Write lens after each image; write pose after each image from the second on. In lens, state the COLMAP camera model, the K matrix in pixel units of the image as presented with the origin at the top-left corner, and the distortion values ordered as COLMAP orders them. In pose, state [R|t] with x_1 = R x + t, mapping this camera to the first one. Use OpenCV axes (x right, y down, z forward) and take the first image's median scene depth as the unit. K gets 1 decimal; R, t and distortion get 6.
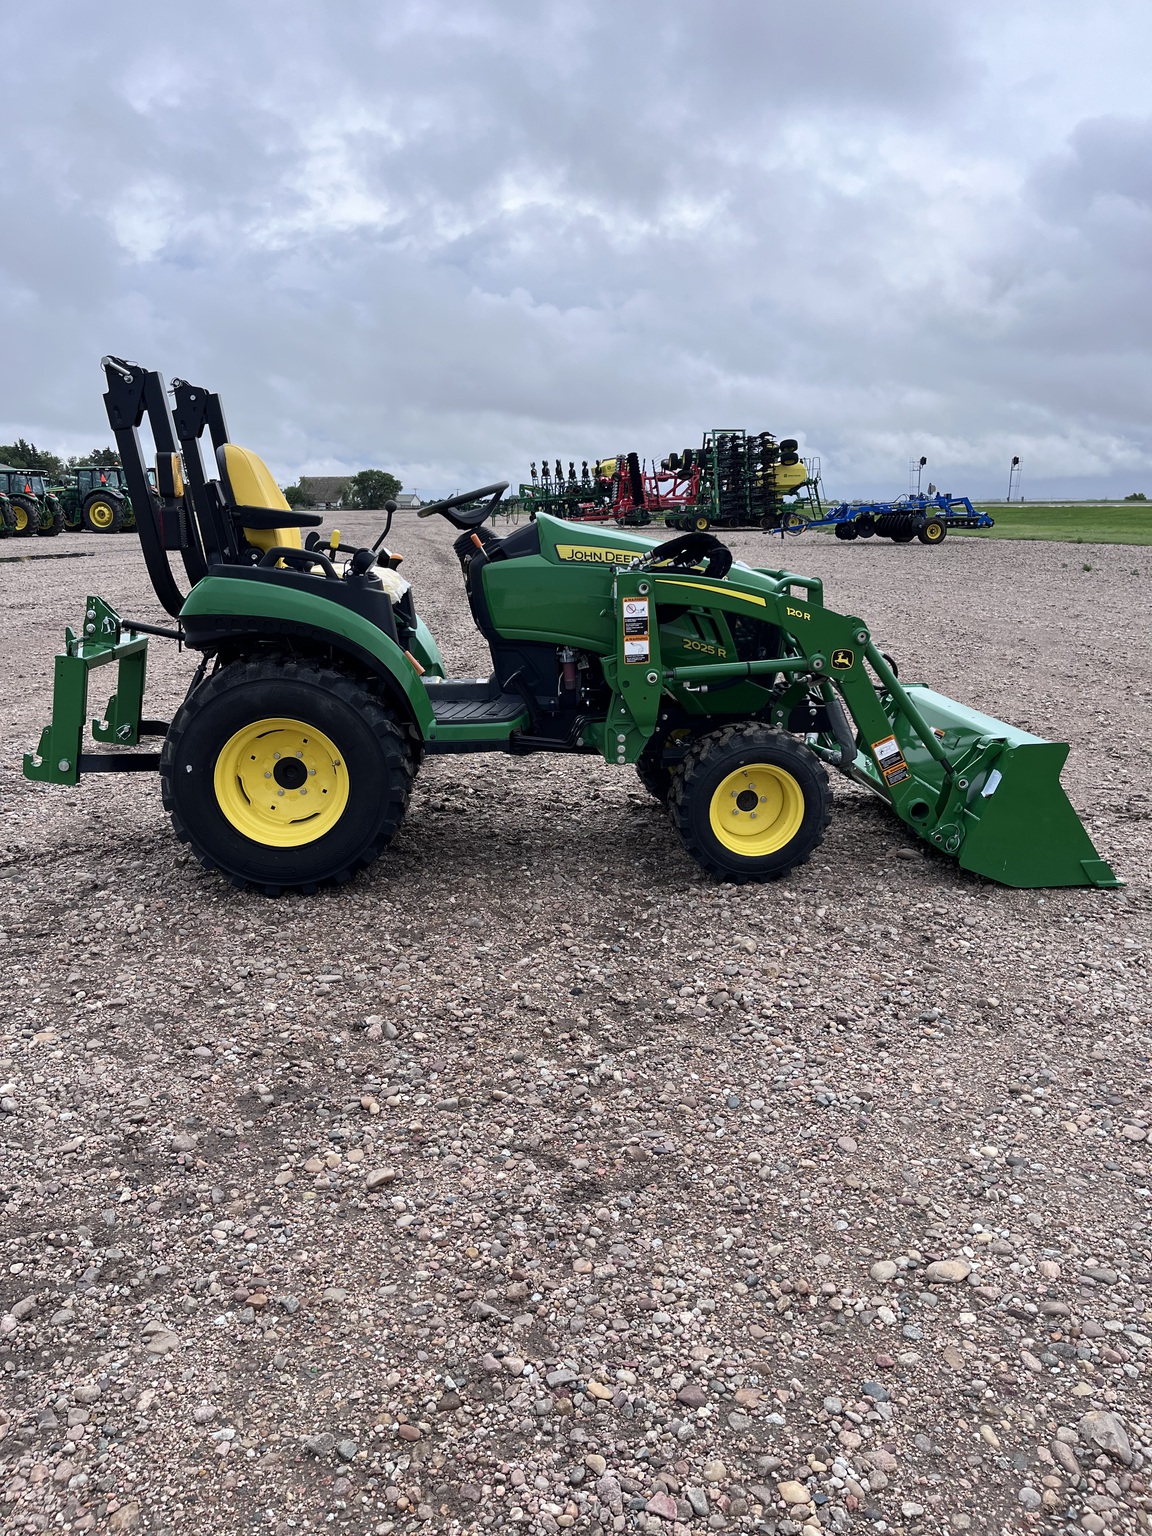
lens RADIAL K [[1170.2, 0, 576.0], [0, 1170.2, 768.0], [0, 0, 1]] dist [0.117768, -0.193023]
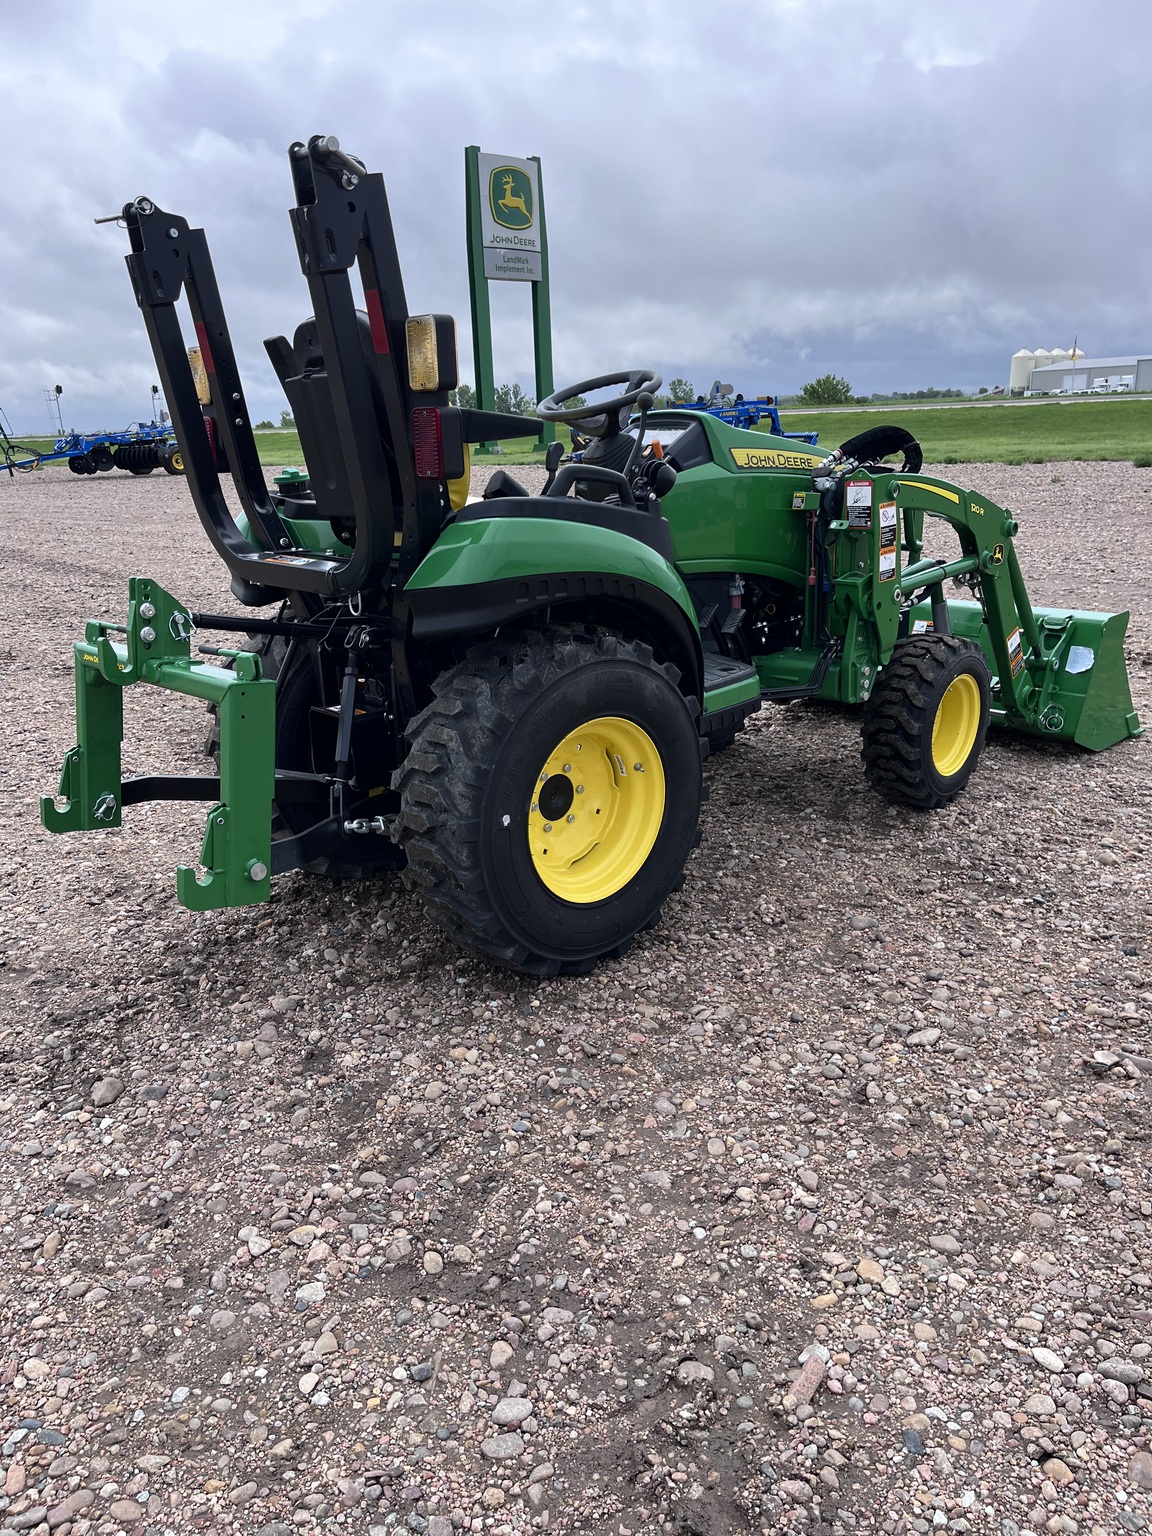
lens RADIAL K [[1153.7, 0, 597.0], [0, 1153.7, 768.4], [0, 0, 1]] dist [0.025546, -0.001329]
pose [[0.764298, -0.209834, 0.609769, -0.632671], [0.172434, 0.977648, 0.120297, -0.089632], [-0.621382, 0.013202, 0.783397, 0.452304]]
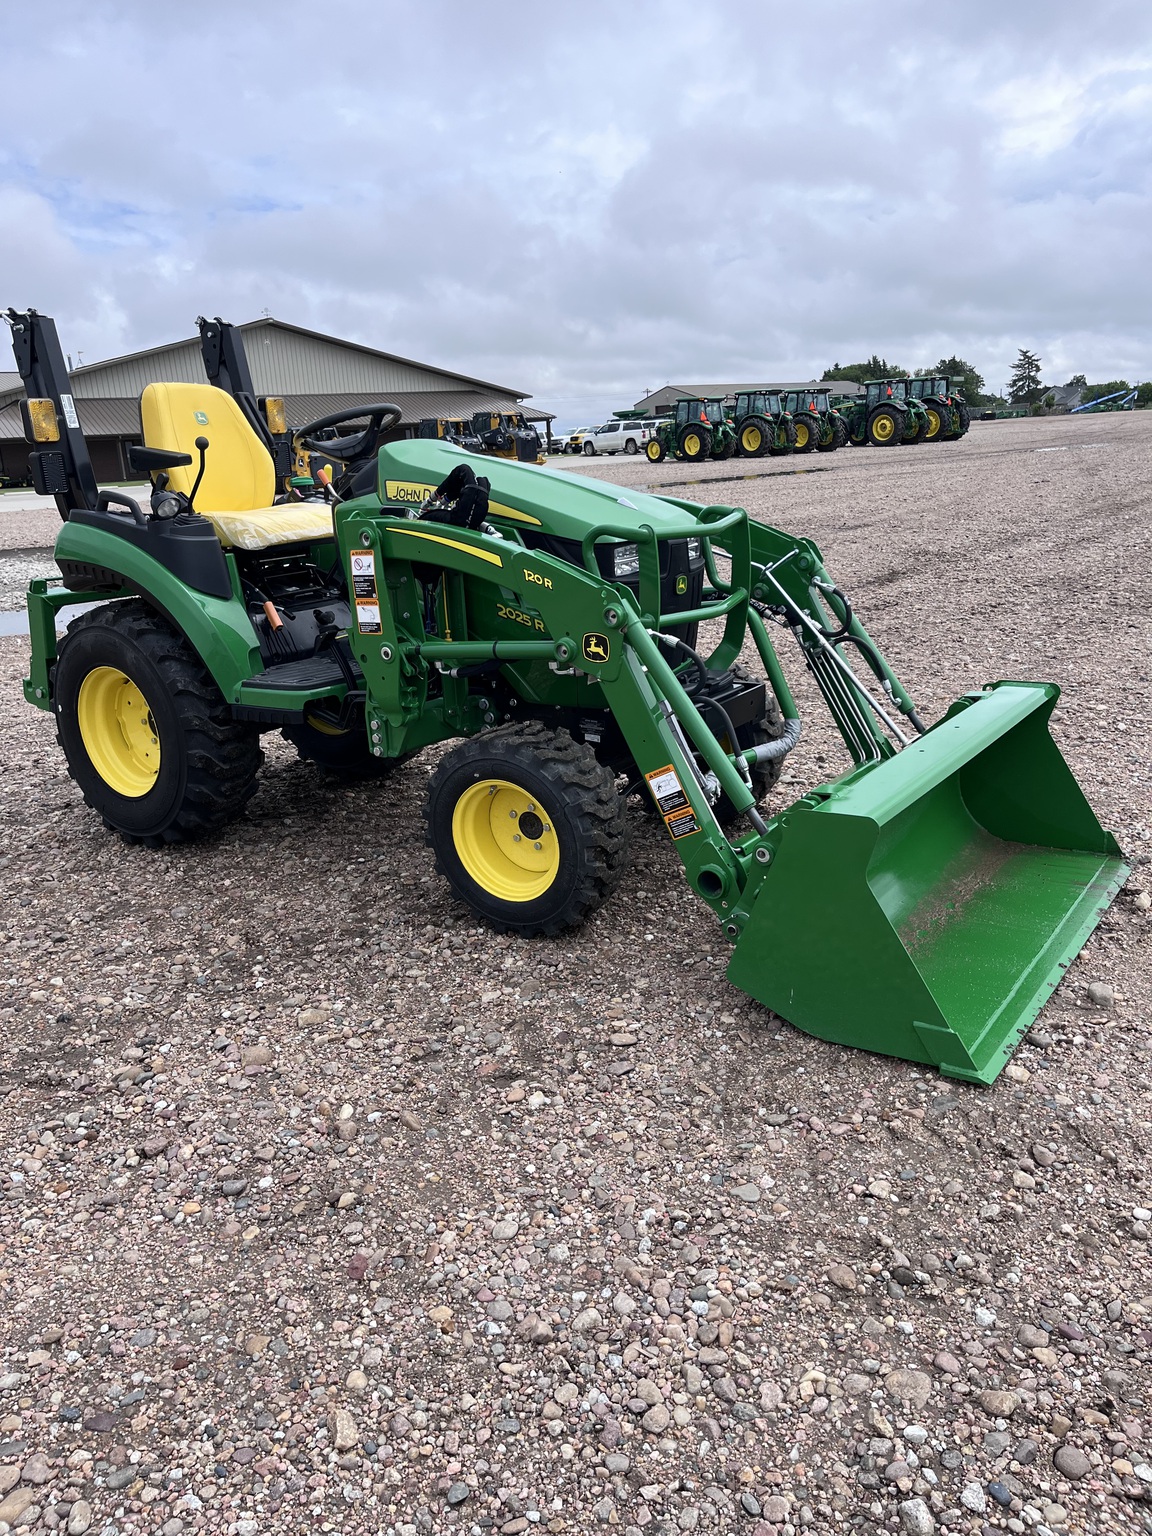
lens RADIAL K [[1172.0, 0, 614.0], [0, 1172.0, 762.8], [0, 0, 1]] dist [0.057502, -0.000074]
pose [[0.790890, 0.130293, -0.597927, 0.643305], [-0.087334, 0.991102, 0.100450, -0.093494], [0.605694, -0.027226, 0.795232, 0.448336]]
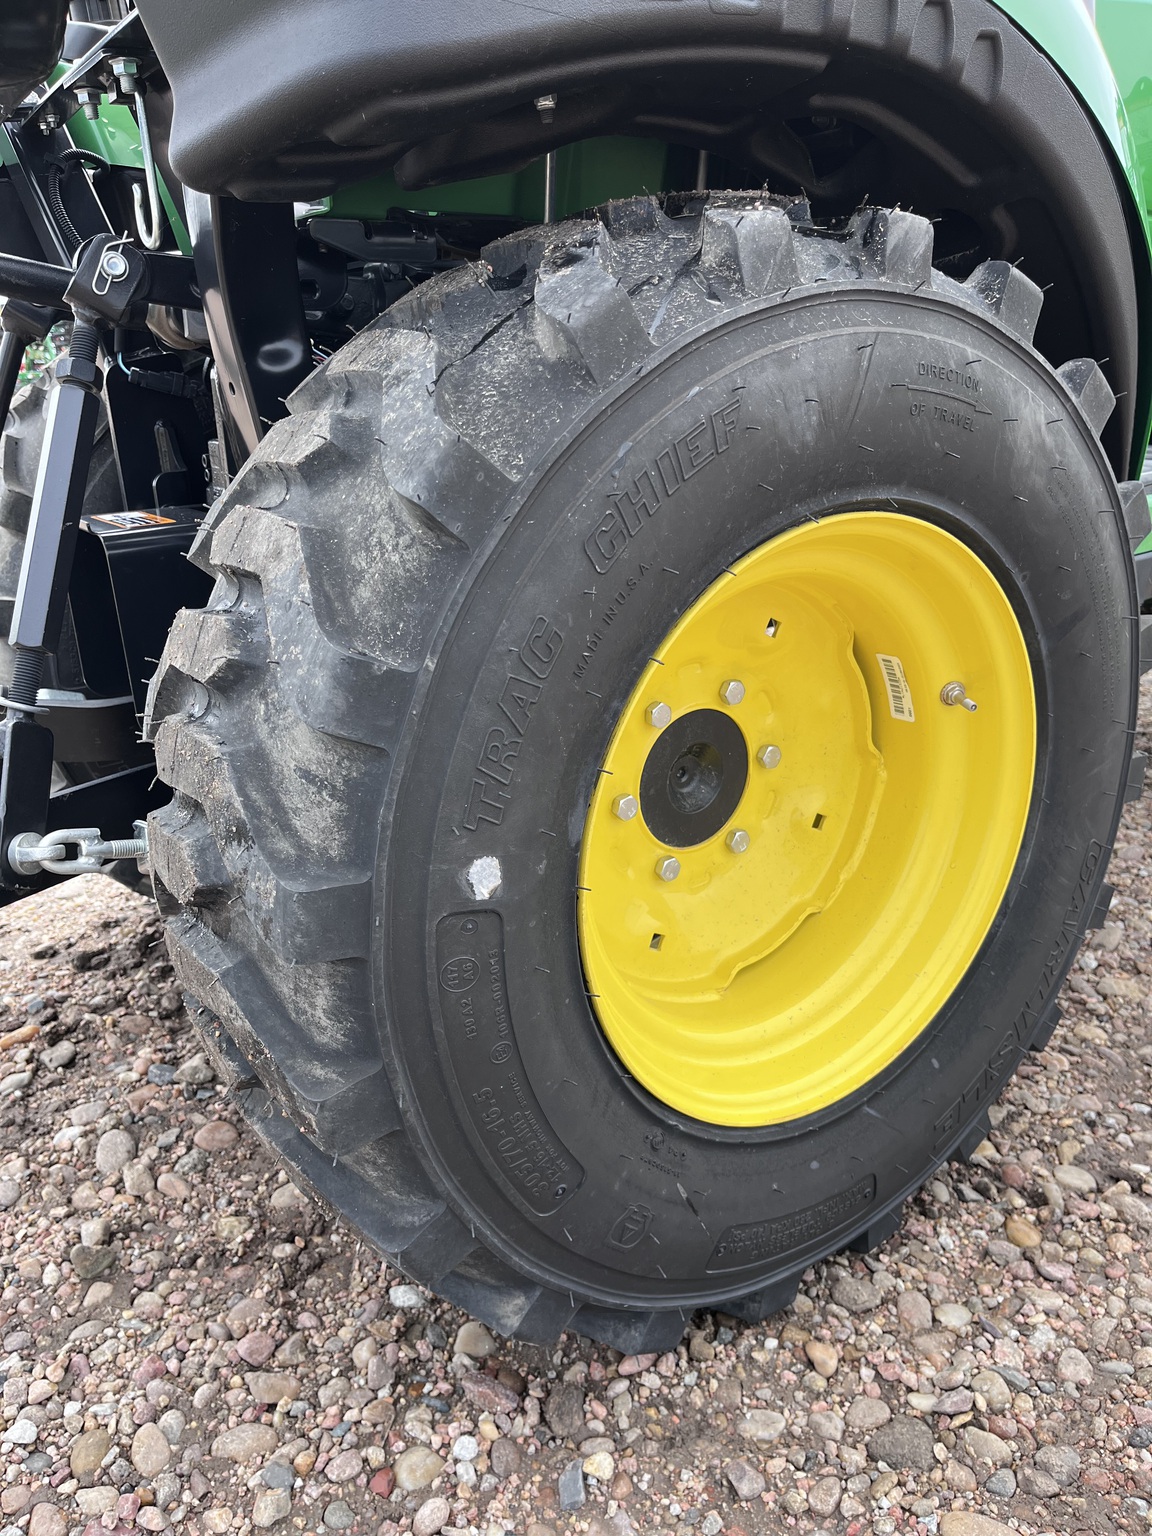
lens RADIAL K [[1170.2, 0, 576.0], [0, 1170.2, 768.0], [0, 0, 1]] dist [0.117768, -0.193023]
pose [[0.856252, -0.207479, 0.473060, -0.370650], [0.159697, 0.977252, 0.139556, -0.033672], [-0.491254, -0.043949, 0.869907, 0.808629]]
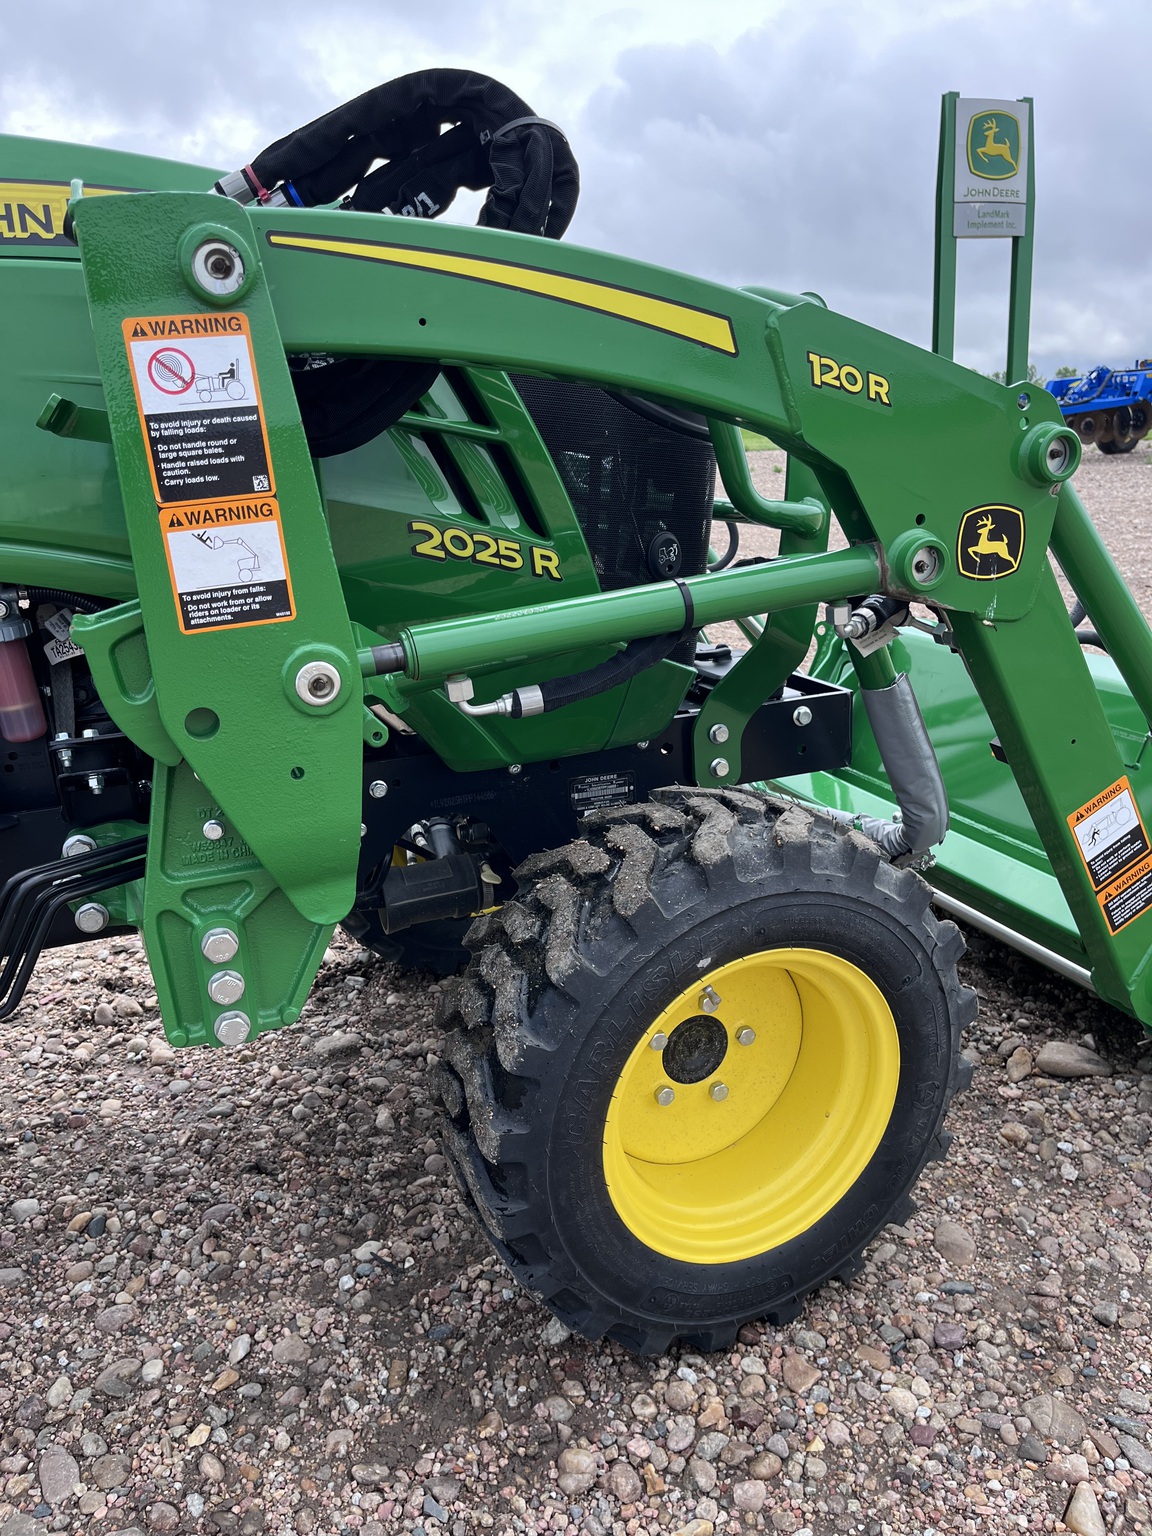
lens RADIAL K [[1170.2, 0, 576.0], [0, 1170.2, 768.0], [0, 0, 1]] dist [0.117768, -0.193023]
pose [[0.957818, -0.128812, 0.256888, 0.050141], [0.117031, 0.991272, 0.060700, -0.066228], [-0.262464, -0.028075, 0.964533, 0.736415]]
